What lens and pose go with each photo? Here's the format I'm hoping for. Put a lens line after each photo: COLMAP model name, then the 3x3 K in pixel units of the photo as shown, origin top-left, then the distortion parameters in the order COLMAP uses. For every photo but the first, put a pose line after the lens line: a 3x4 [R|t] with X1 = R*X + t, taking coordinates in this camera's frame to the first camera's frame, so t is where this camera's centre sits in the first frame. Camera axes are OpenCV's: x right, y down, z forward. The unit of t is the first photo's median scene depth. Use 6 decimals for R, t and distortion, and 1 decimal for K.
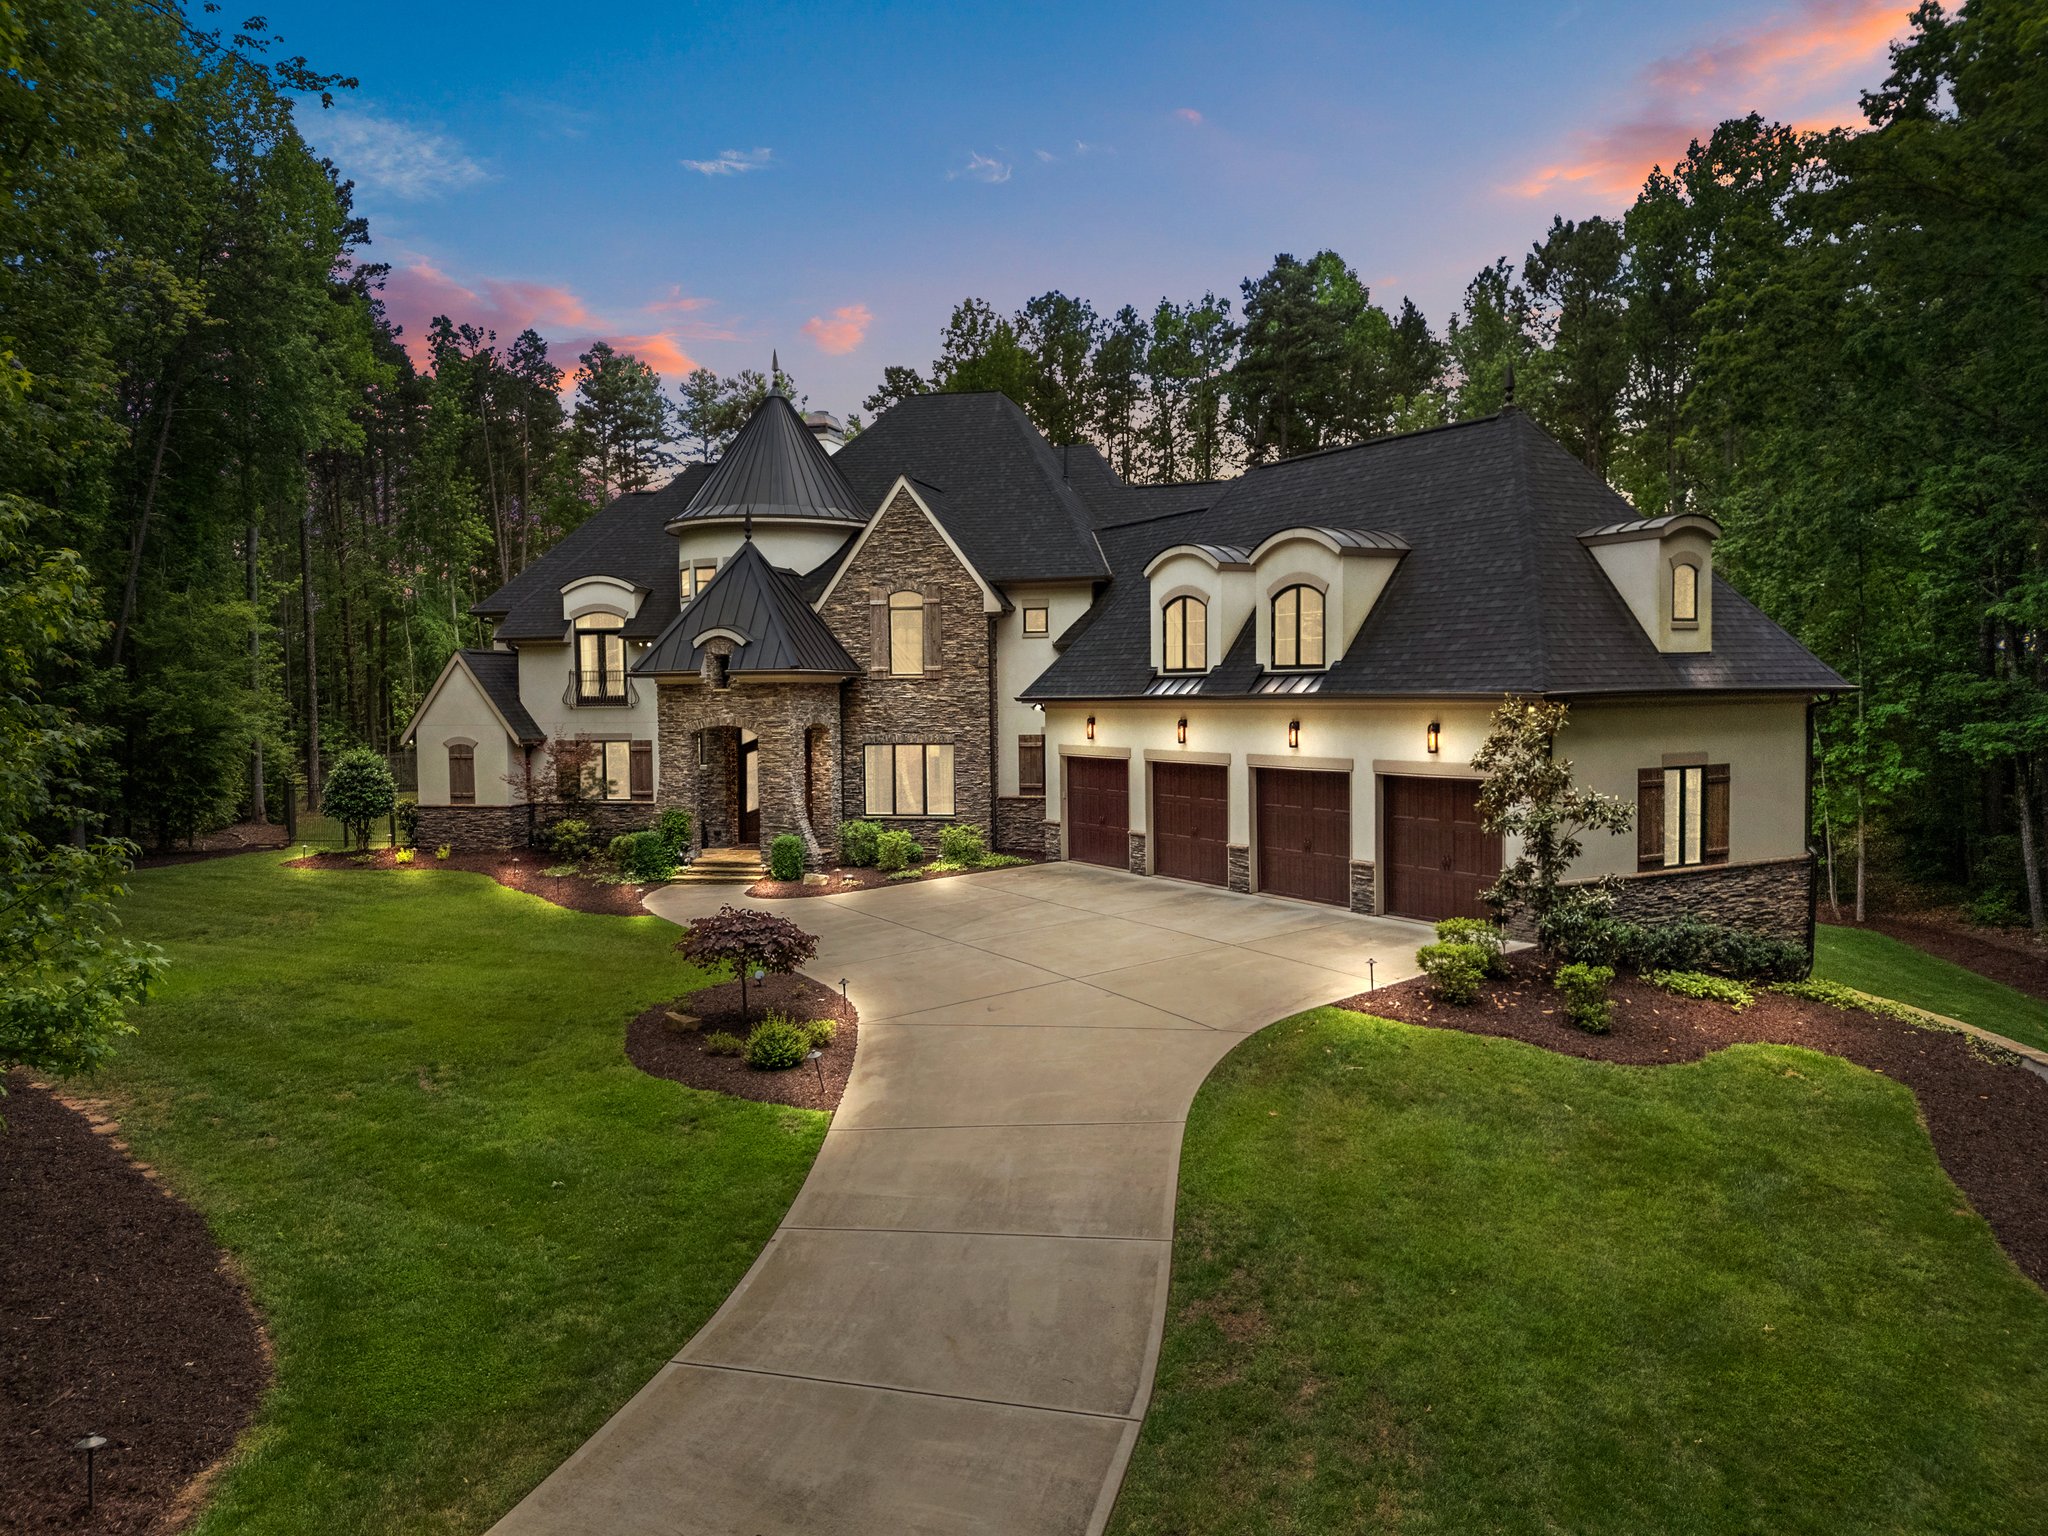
lens RADIAL K [[1492.0, 0, 1034.0], [0, 1492.0, 762.8], [0, 0, 1]] dist [0.087447, -0.102177]
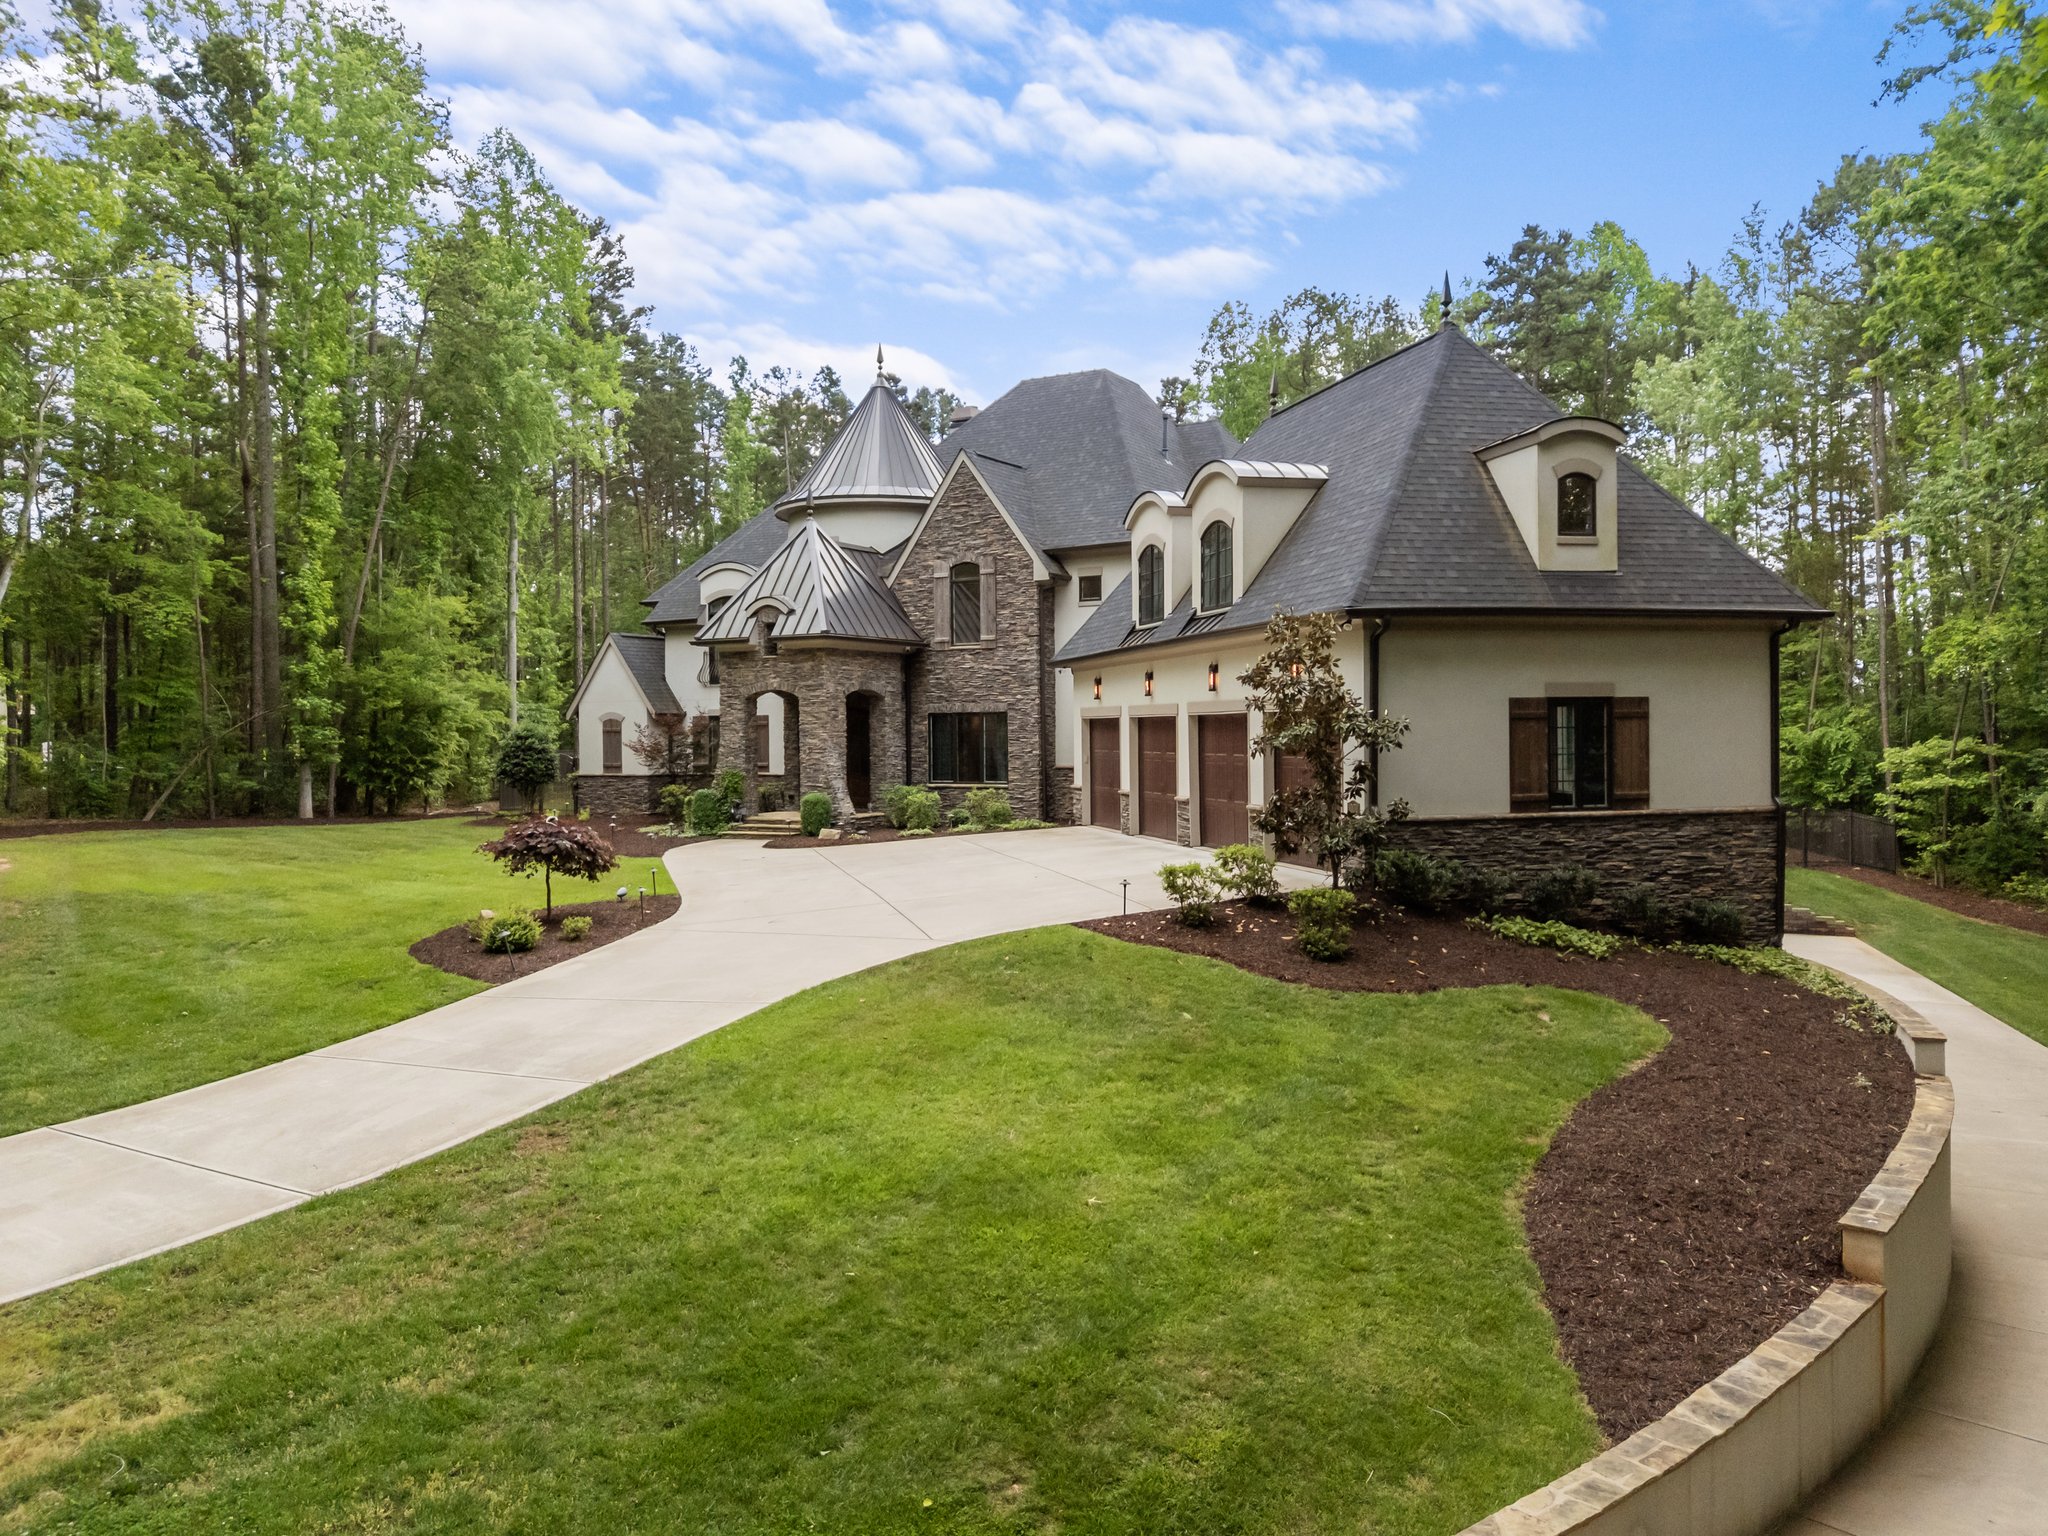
lens RADIAL K [[1500.6, 0, 1037.6], [0, 1500.6, 745.7], [0, 0, 1]] dist [0.088019, -0.085851]
pose [[0.960361, 0.005484, -0.278705, 0.267119], [-0.015730, 0.999279, -0.034541, 0.047953], [0.278315, 0.037555, 0.959755, 0.034581]]
